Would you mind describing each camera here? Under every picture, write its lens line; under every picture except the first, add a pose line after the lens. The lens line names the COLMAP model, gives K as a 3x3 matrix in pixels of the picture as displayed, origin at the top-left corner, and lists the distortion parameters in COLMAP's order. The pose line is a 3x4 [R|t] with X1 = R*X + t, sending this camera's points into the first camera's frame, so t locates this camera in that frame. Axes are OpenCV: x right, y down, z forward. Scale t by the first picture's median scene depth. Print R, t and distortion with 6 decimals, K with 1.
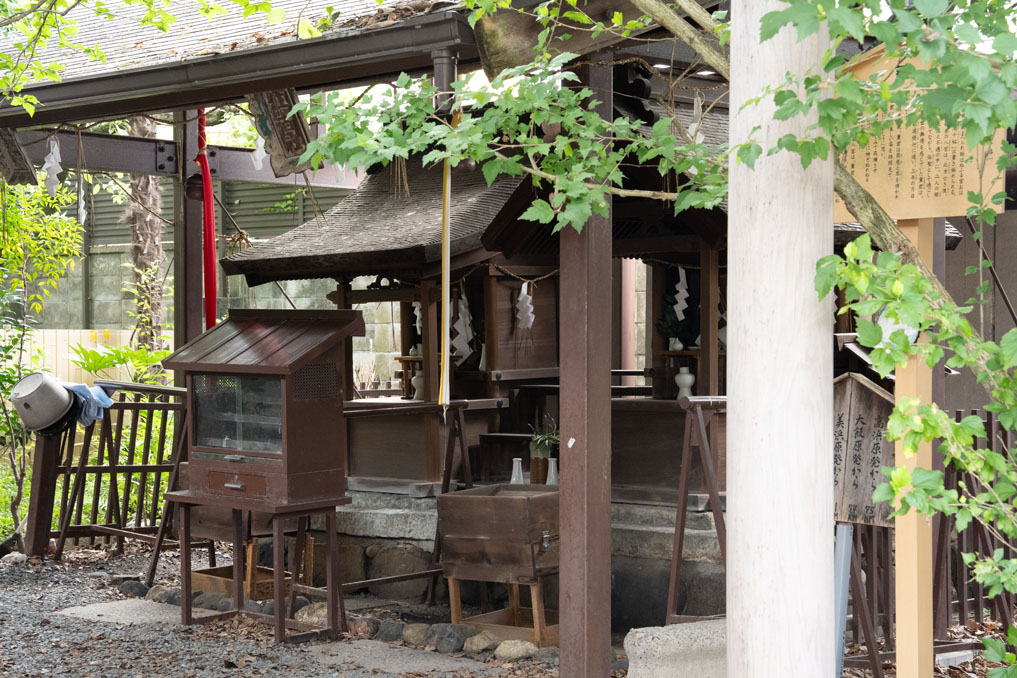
lens RADIAL K [[1777.6, 0, 513.0], [0, 1777.6, 337.1], [0, 0, 1]] dist [0.207917, 0.000000]
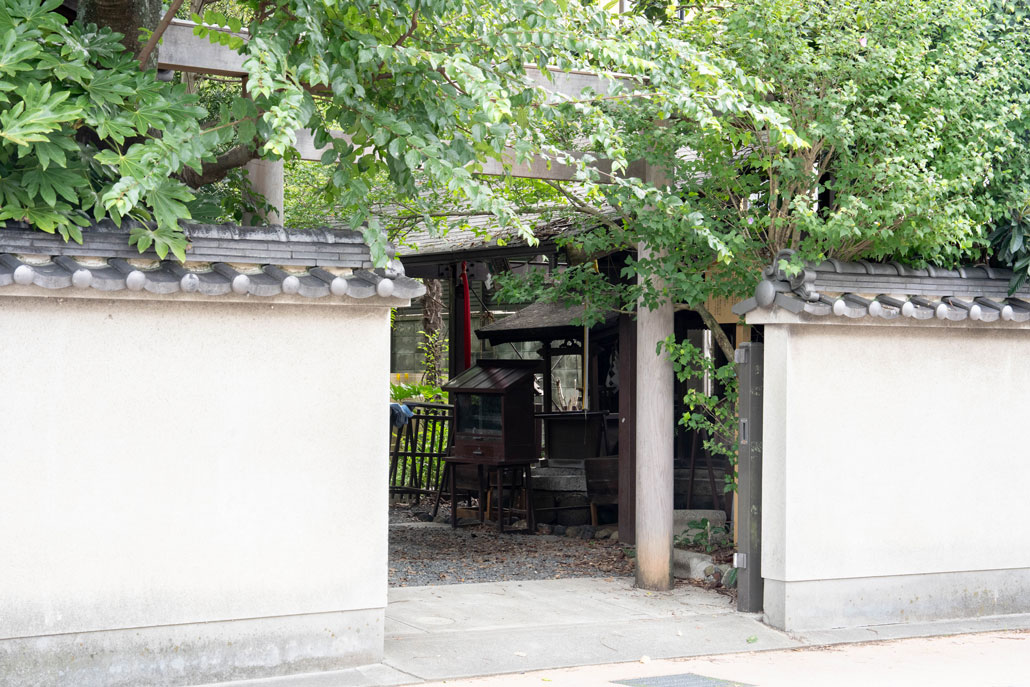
lens RADIAL K [[1800.3, 0, 513.7], [0, 1800.3, 344.2], [0, 0, 1]] dist [0.207917, 0.000000]
pose [[0.988101, 0.000133, -0.153806, 0.132794], [-0.004005, 0.999683, -0.024865, 0.012090], [0.153754, 0.025185, 0.987788, -0.668860]]
